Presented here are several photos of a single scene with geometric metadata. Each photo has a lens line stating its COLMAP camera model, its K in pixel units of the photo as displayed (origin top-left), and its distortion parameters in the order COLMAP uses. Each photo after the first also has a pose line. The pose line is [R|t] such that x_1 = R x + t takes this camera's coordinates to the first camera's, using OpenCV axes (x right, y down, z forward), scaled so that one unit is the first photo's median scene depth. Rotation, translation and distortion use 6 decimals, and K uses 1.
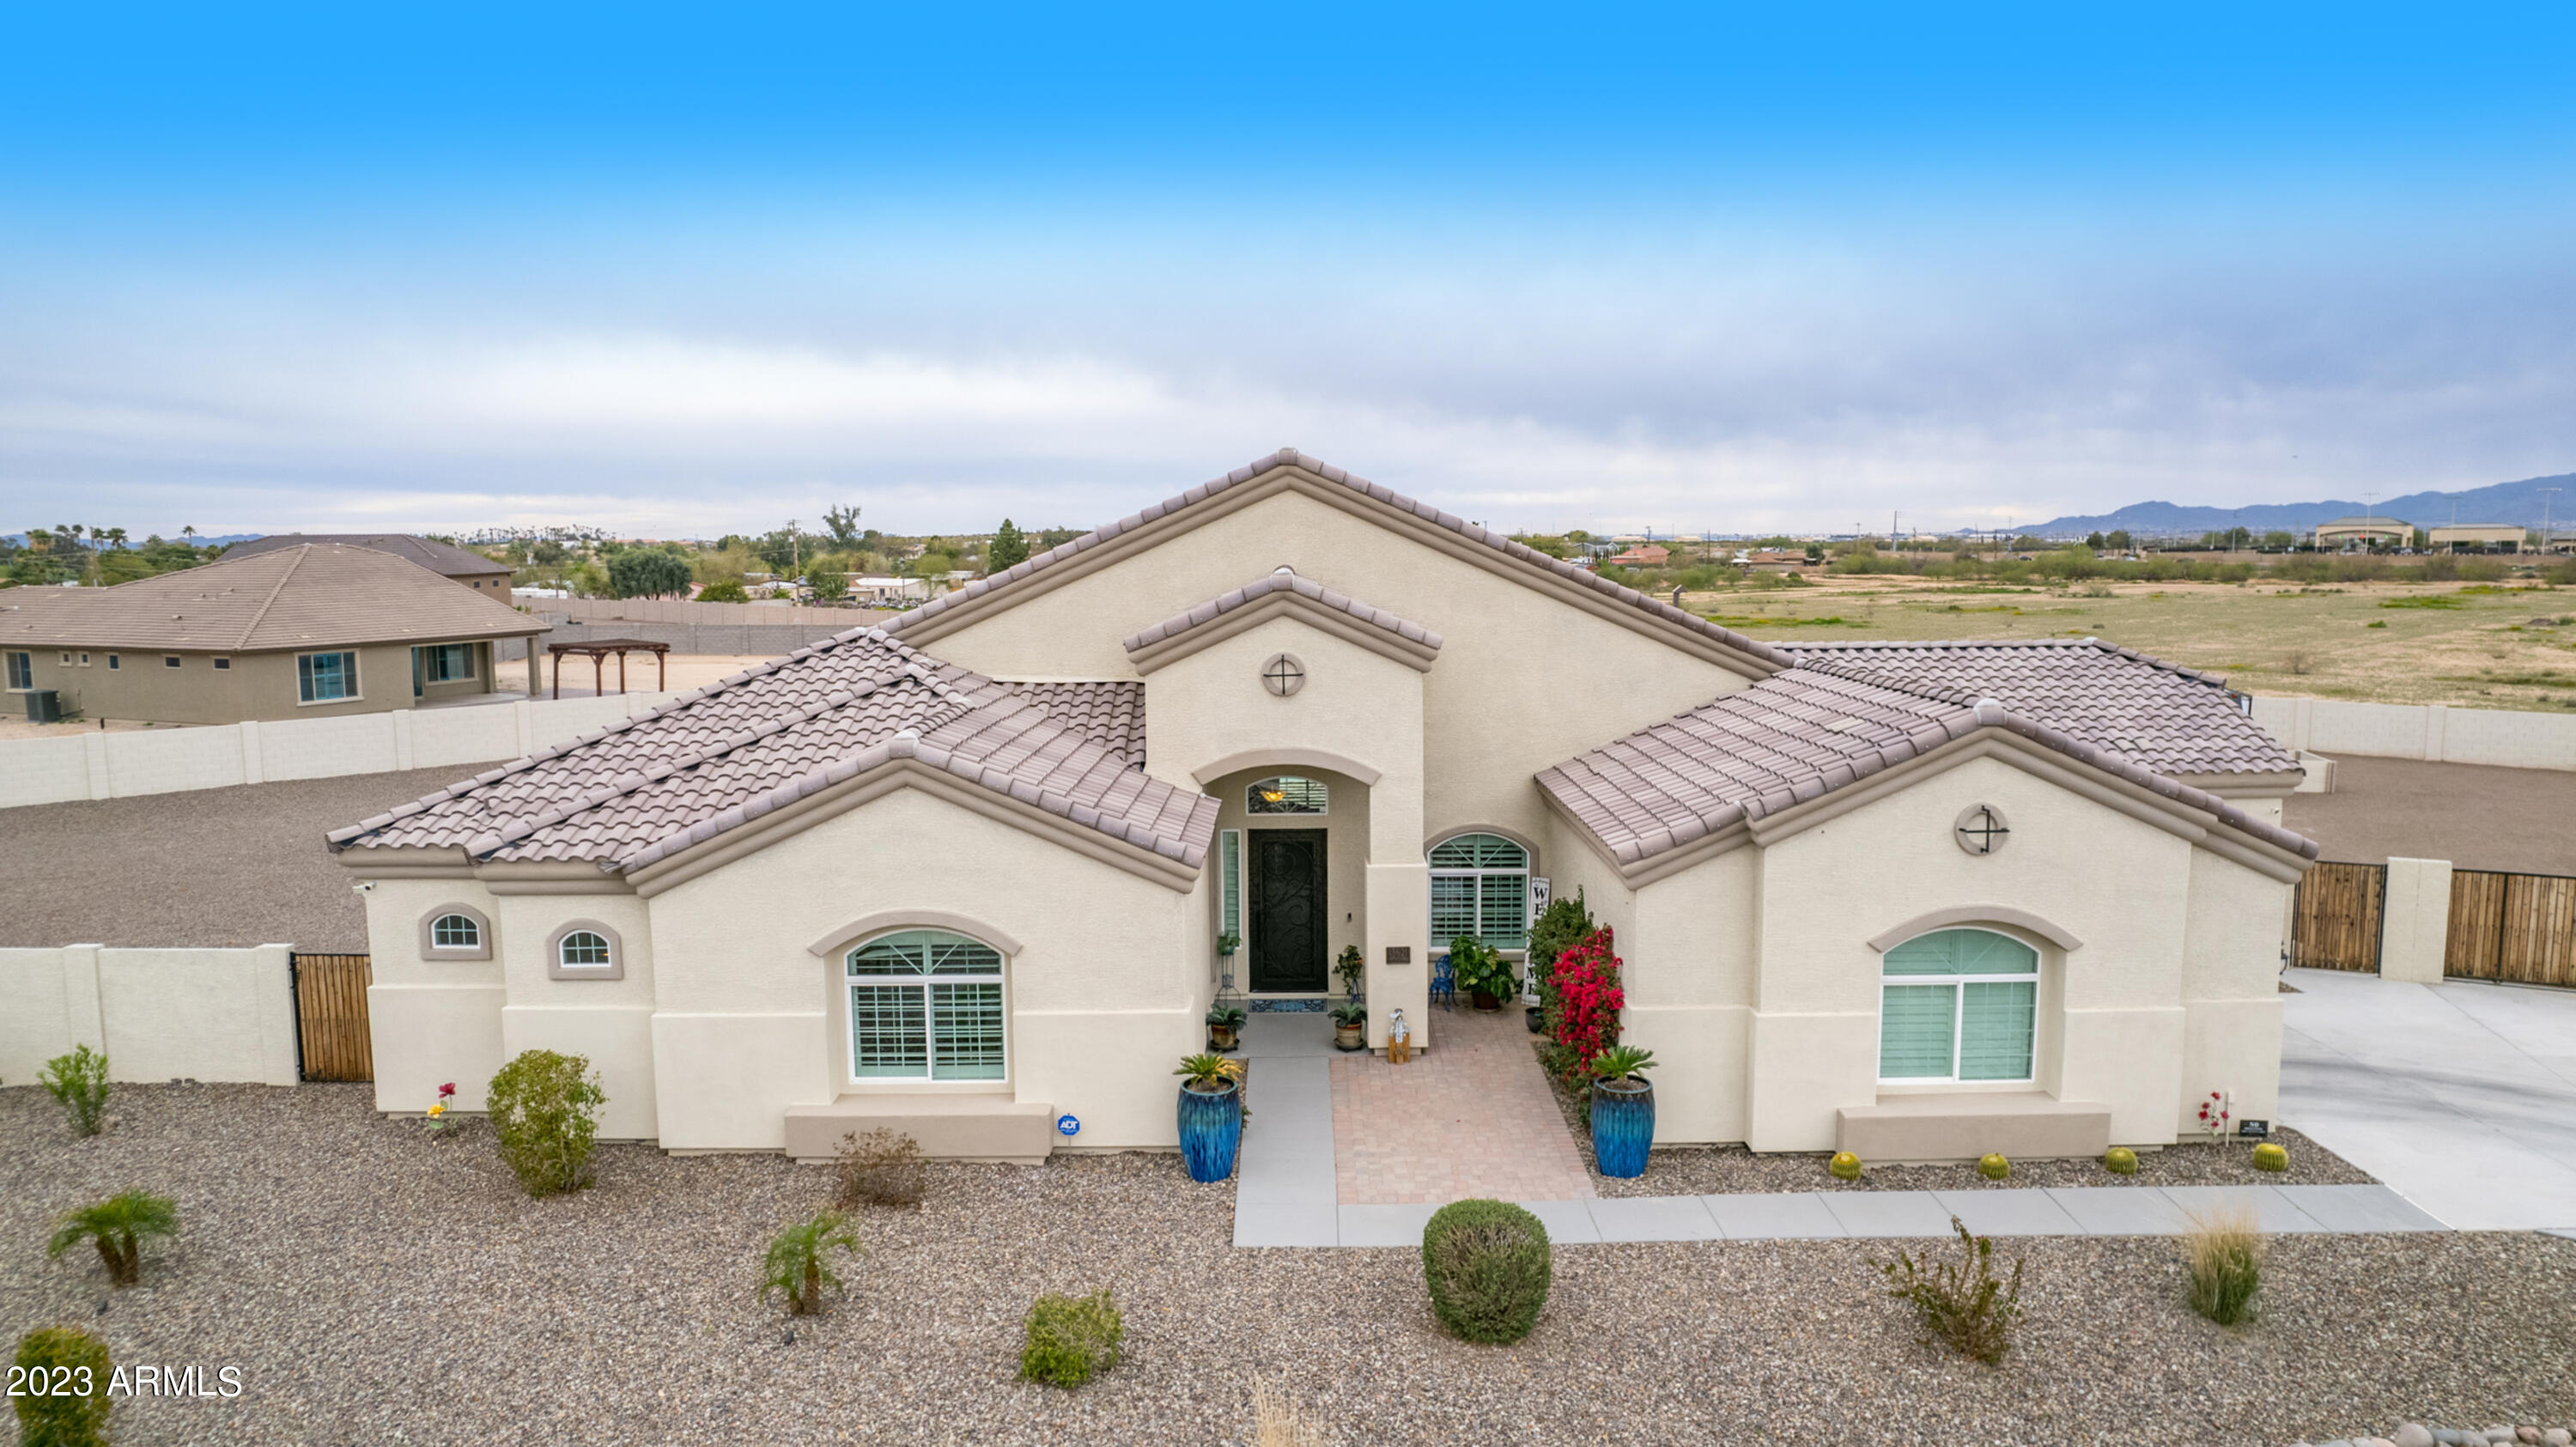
lens RADIAL K [[1662.8, 0, 1295.6], [0, 1662.8, 747.9], [0, 0, 1]] dist [-0.079587, 0.074271]
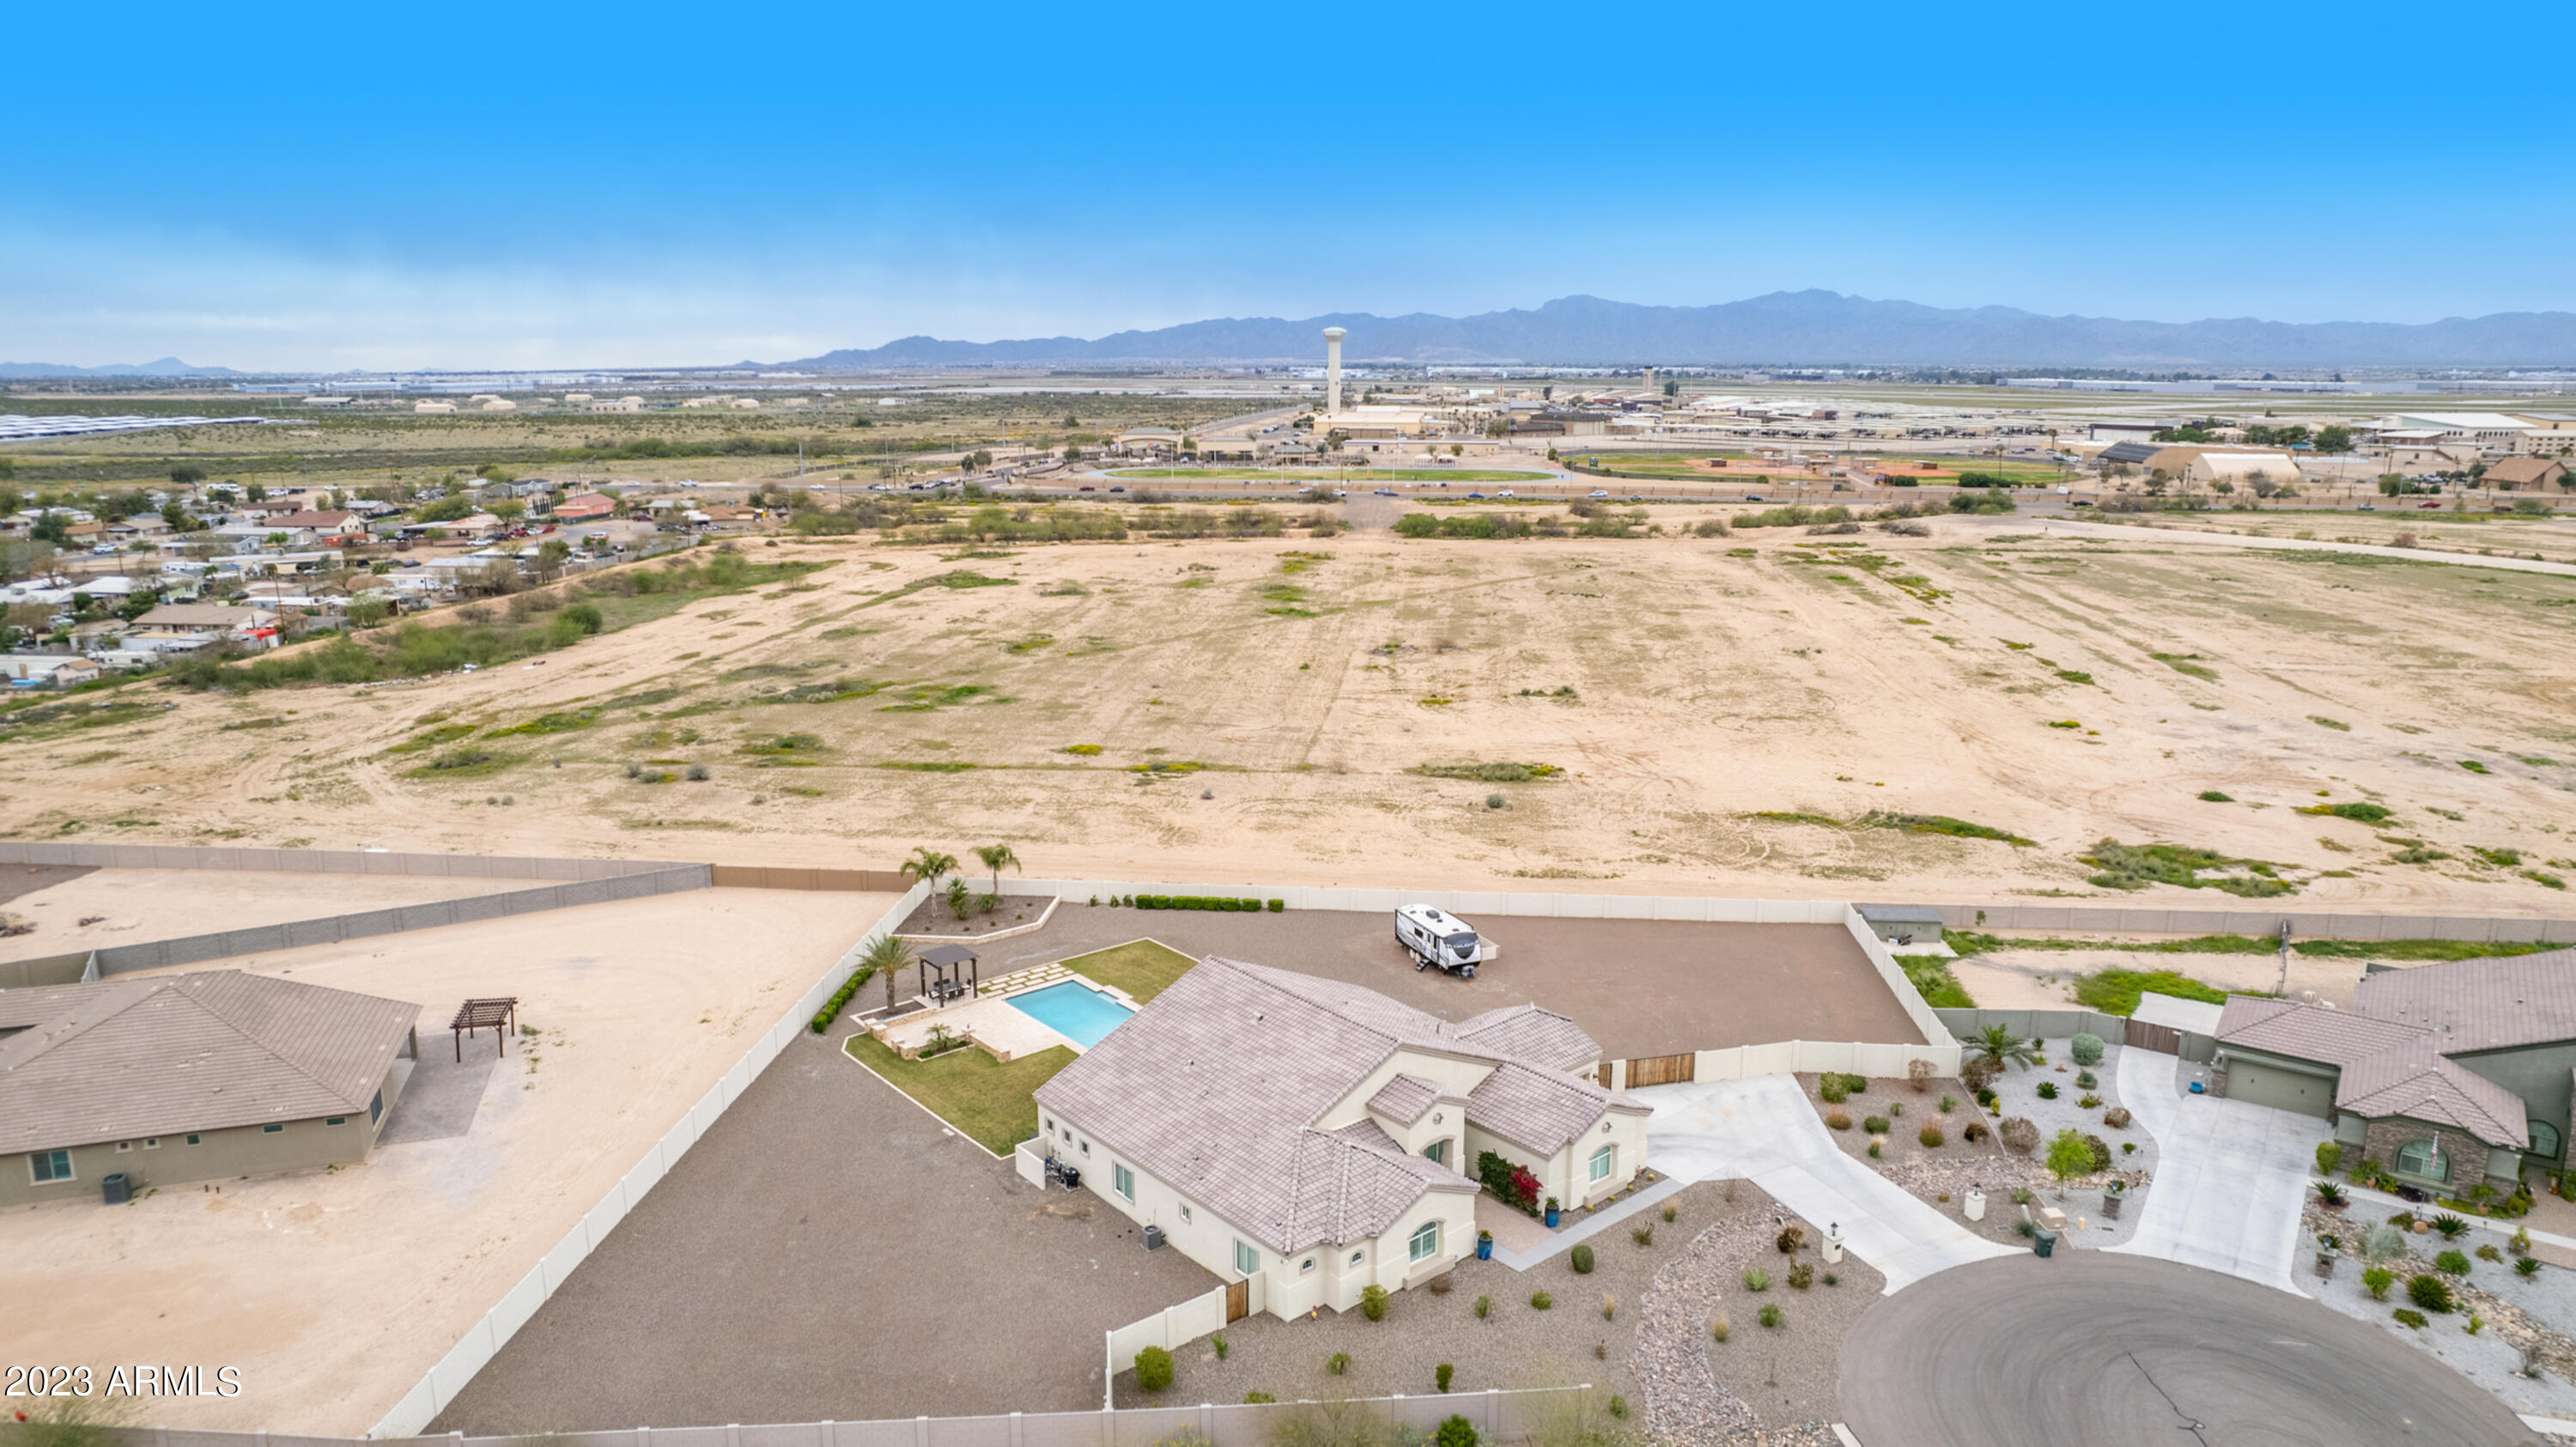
lens RADIAL K [[1671.7, 0, 1294.5], [0, 1671.7, 735.9], [0, 0, 1]] dist [-0.073052, 0.064920]
pose [[0.763649, -0.134261, 0.631517, -2.376630], [0.073511, 0.989859, 0.121553, -1.306369], [-0.641433, -0.046401, 0.765775, -1.502708]]
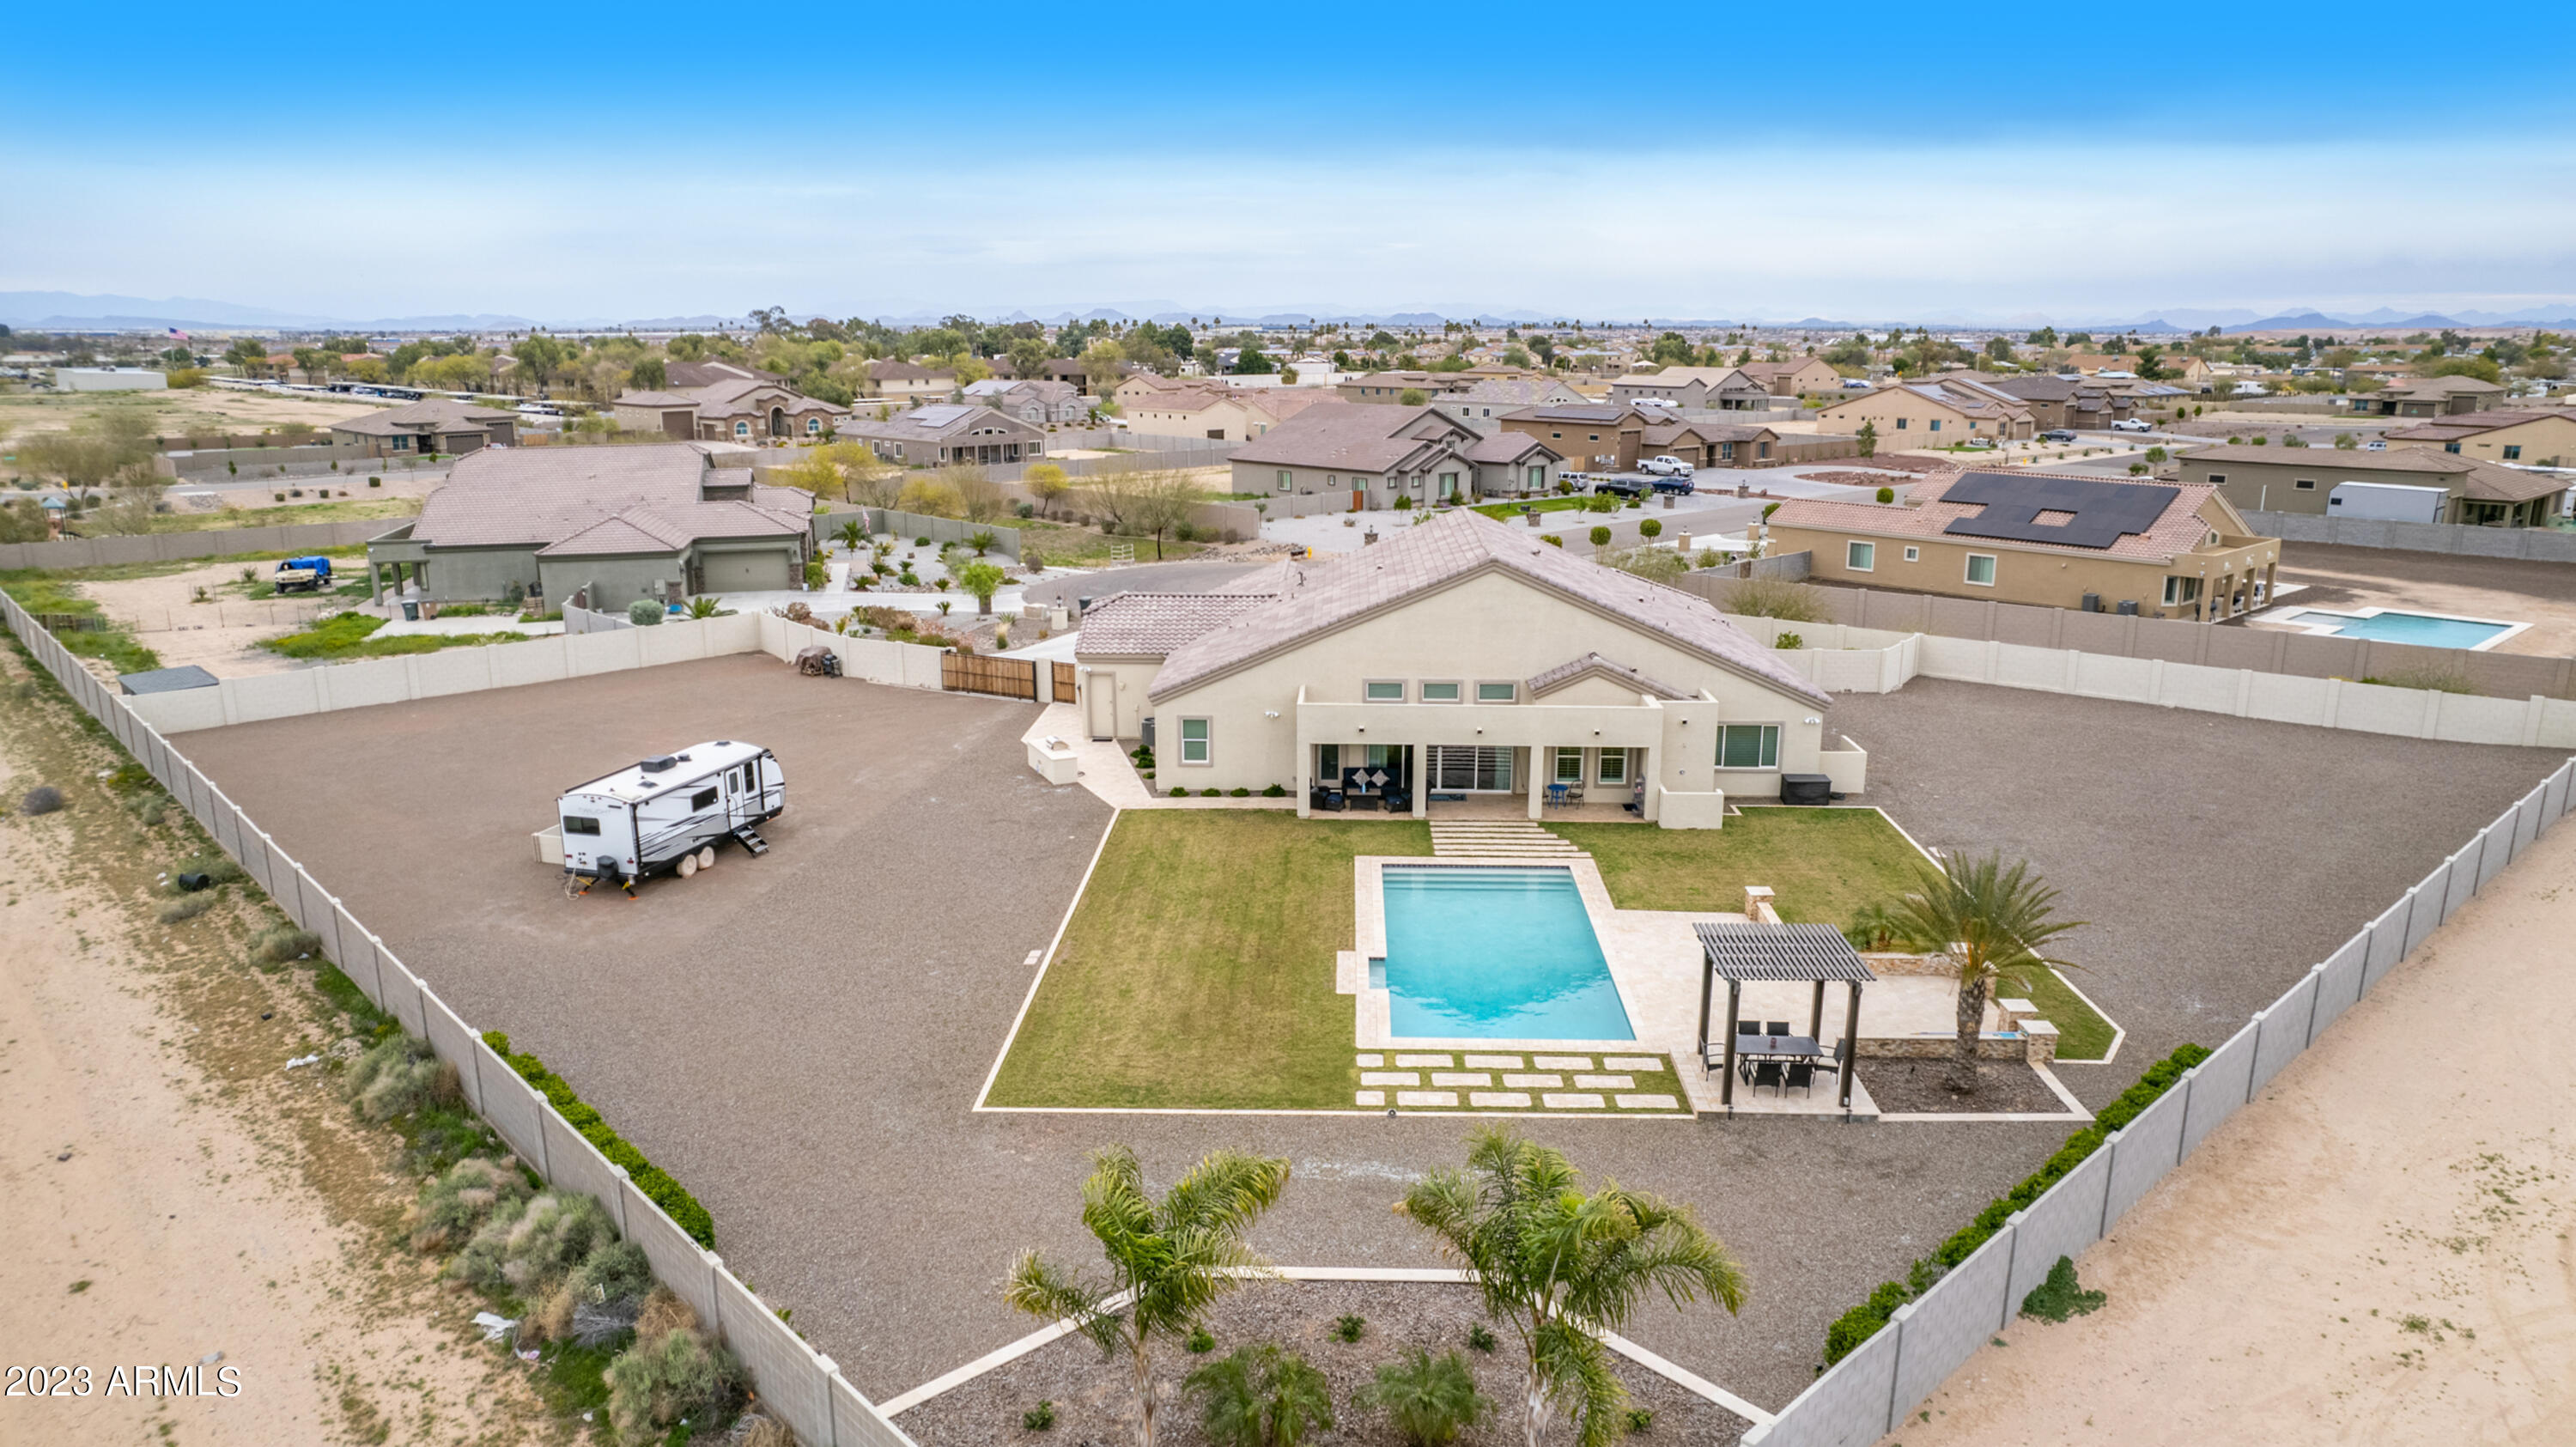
lens RADIAL K [[1657.9, 0, 1300.2], [0, 1657.9, 727.6], [0, 0, 1]] dist [-0.067119, 0.051836]
pose [[-0.999519, 0.000342, 0.030999, 0.206281], [0.011338, 0.934701, 0.355254, -0.919737], [-0.028854, 0.355435, -0.934255, 4.164659]]
